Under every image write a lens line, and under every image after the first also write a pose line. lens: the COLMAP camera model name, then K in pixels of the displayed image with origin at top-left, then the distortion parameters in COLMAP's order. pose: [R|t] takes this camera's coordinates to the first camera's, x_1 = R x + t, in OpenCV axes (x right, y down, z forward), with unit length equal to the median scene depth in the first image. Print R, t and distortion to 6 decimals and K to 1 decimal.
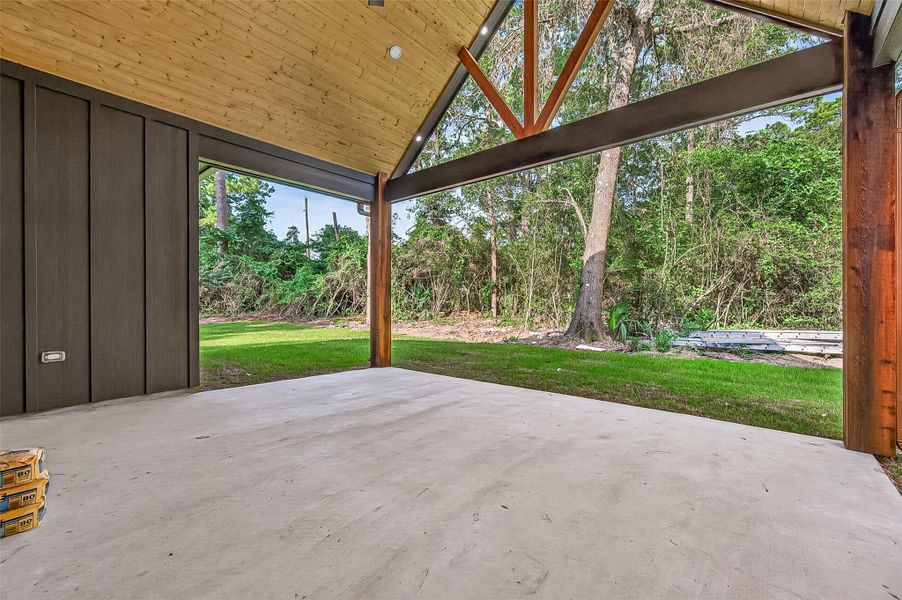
lens RADIAL K [[347.1, 0, 451.0], [0, 347.1, 300.0], [0, 0, 1]] dist [-0.001812, -0.000205]
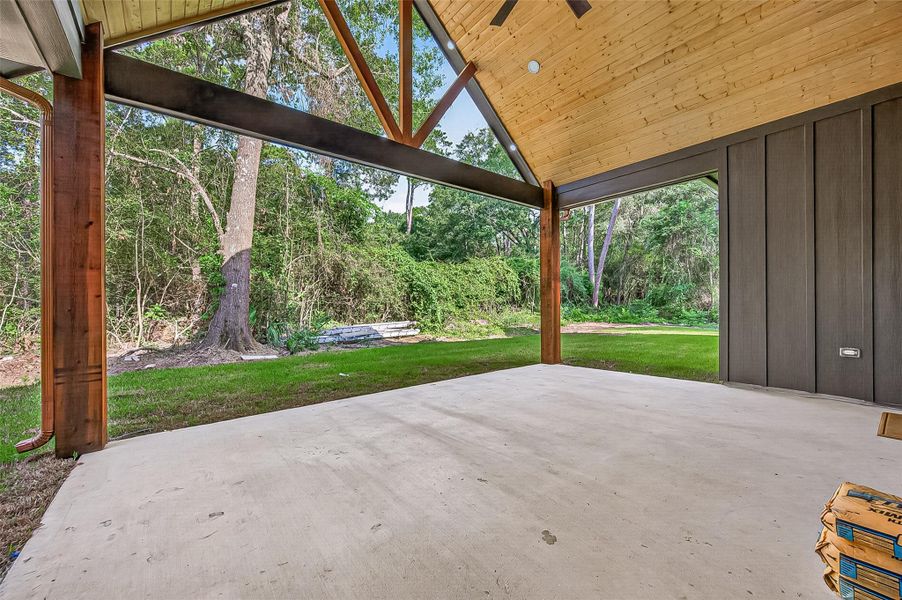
lens RADIAL K [[370.4, 0, 451.0], [0, 370.4, 300.0], [0, 0, 1]] dist [-0.001140, -0.000111]
pose [[0.224484, 0.006610, 0.974455, -1.124299], [0.004467, 0.999960, -0.007812, 0.005742], [-0.974468, 0.006107, 0.224445, 0.844095]]
